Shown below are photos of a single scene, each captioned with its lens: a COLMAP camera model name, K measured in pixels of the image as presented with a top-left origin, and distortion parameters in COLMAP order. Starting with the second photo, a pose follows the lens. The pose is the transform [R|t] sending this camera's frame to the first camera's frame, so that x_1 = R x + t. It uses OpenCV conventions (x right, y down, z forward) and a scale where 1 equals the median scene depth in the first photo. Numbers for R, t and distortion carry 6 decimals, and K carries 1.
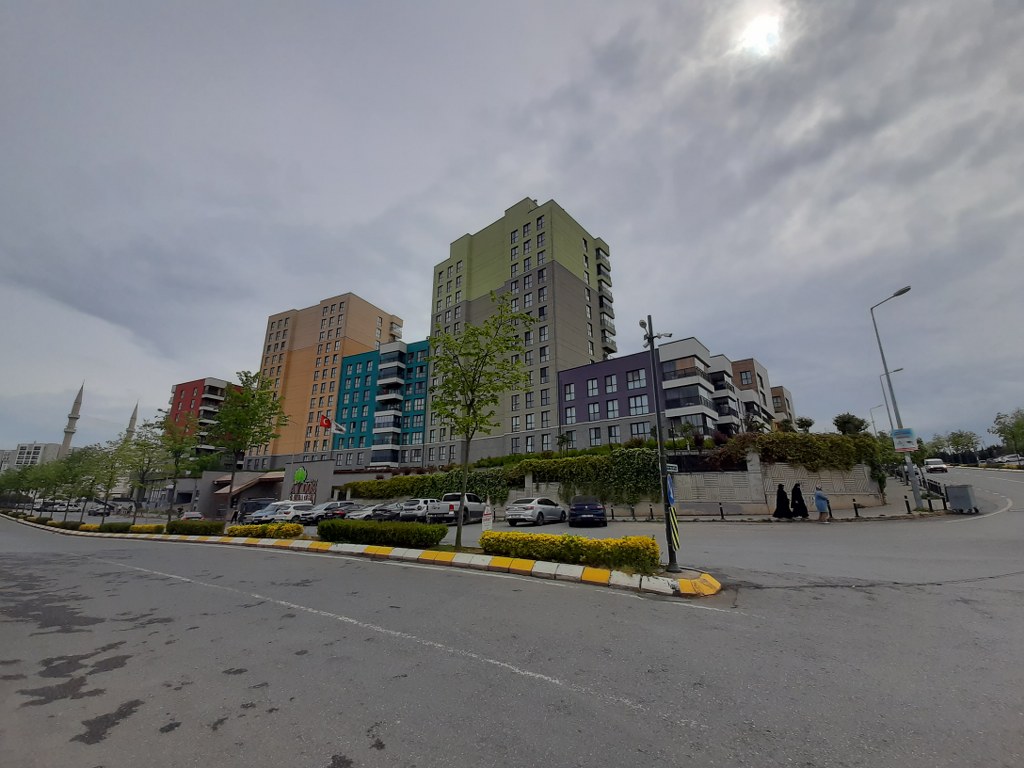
lens RADIAL K [[401.9, 0, 508.2], [0, 401.9, 375.6], [0, 0, 1]] dist [-0.000322, -0.001056]
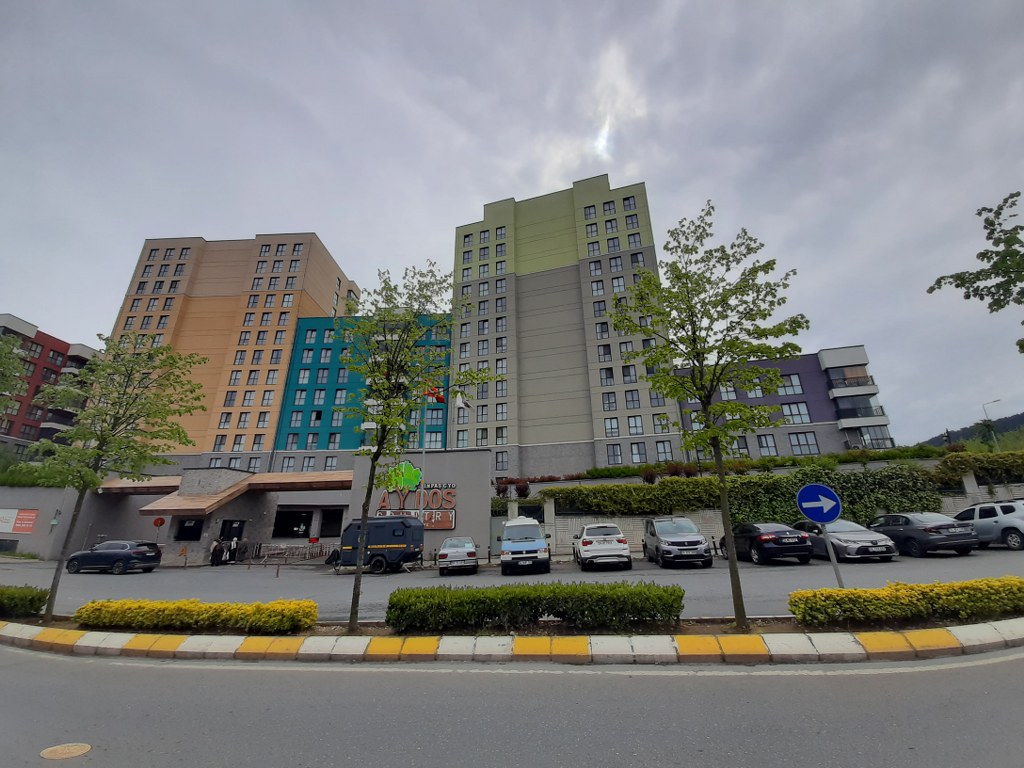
lens RADIAL K [[401.9, 0, 495.0], [0, 401.9, 376.4], [0, 0, 1]] dist [-0.000322, -0.001056]
pose [[0.915398, 0.138511, 0.377971, -0.400954], [-0.110000, 0.989273, -0.096123, 0.095725], [-0.387230, 0.046414, 0.920814, 0.273270]]
